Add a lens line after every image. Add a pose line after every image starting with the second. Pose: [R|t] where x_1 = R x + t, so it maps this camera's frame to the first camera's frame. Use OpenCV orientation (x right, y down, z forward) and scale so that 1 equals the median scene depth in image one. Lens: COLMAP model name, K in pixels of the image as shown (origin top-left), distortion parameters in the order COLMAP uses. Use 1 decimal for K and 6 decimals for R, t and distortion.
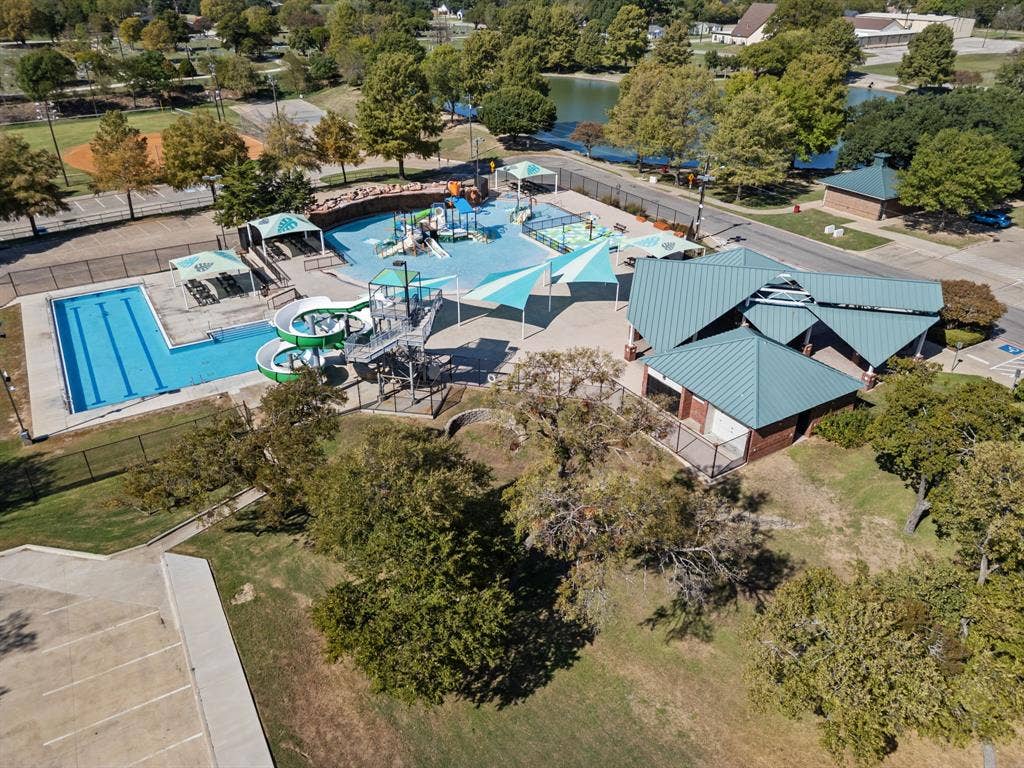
lens RADIAL K [[736.4, 0, 512.0], [0, 736.4, 384.0], [0, 0, 1]] dist [0.060513, -0.066322]
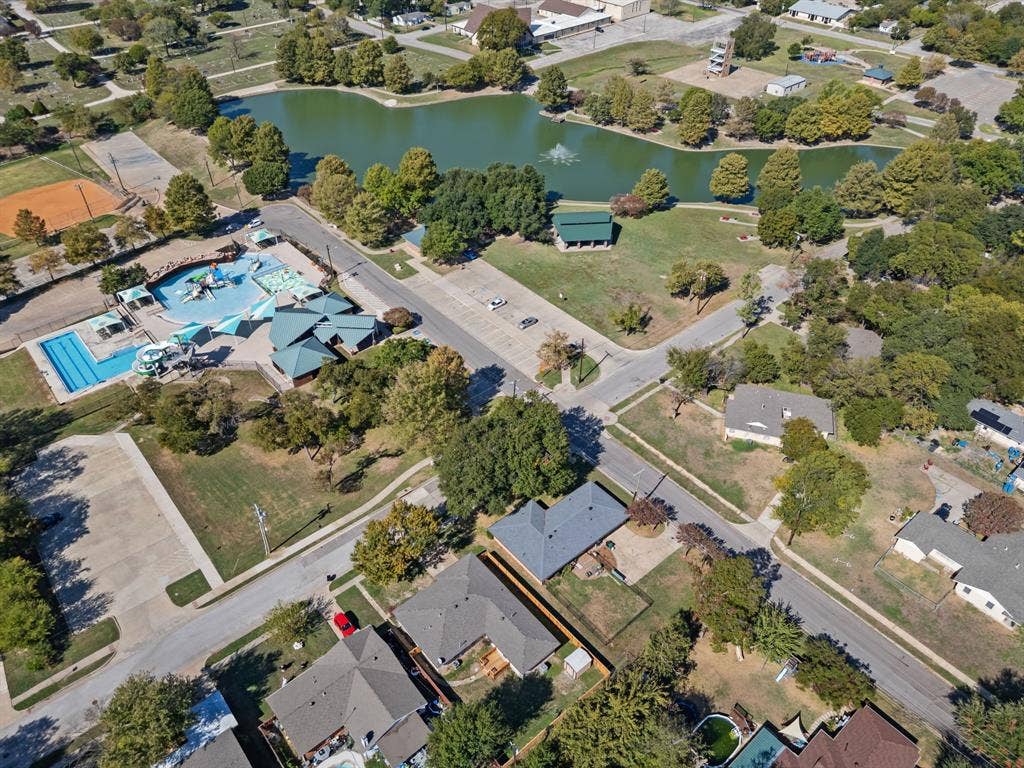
lens RADIAL K [[736.4, 0, 512.0], [0, 736.4, 384.0], [0, 0, 1]] dist [0.060513, -0.066322]
pose [[0.986837, -0.107676, 0.120662, 0.577419], [0.086327, 0.981660, 0.169977, -0.257409], [-0.136751, -0.157323, 0.978033, -1.562436]]
